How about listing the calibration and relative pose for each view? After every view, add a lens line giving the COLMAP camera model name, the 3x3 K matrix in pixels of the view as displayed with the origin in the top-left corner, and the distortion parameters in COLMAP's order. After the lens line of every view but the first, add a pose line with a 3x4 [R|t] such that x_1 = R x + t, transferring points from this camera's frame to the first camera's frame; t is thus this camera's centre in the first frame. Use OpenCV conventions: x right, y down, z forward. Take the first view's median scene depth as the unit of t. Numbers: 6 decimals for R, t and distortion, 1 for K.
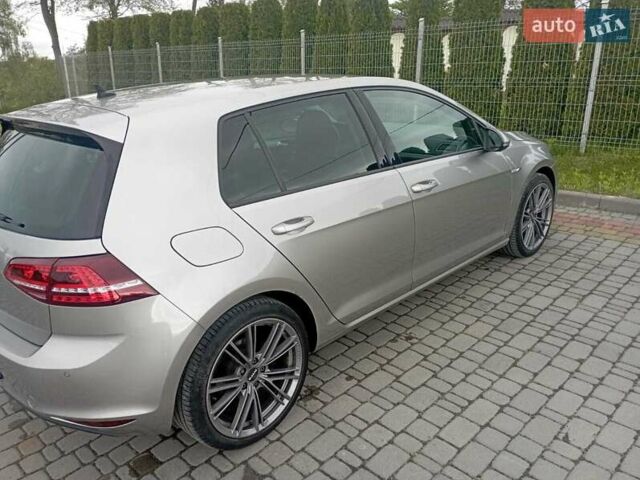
lens RADIAL K [[498.0, 0, 320.0], [0, 498.0, 240.0], [0, 0, 1]] dist [0.099306, -0.121452]
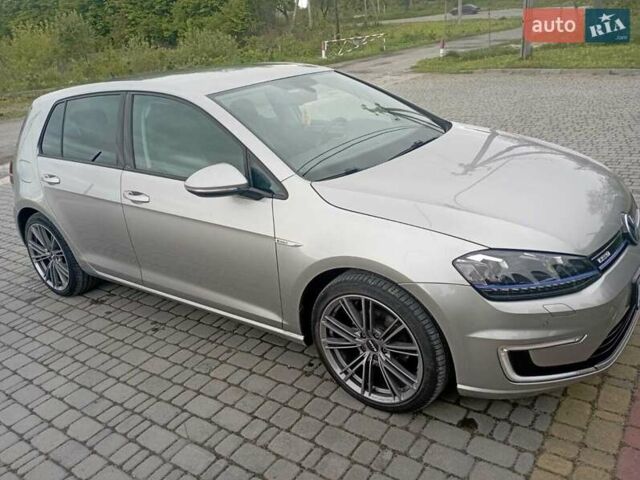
lens RADIAL K [[498.0, 0, 320.0], [0, 498.0, 240.0], [0, 0, 1]] dist [0.099306, -0.121452]
pose [[0.202432, 0.414945, -0.887041, 1.027875], [-0.244477, 0.898528, 0.364526, -0.419546], [0.948289, 0.143069, 0.283336, 0.900616]]
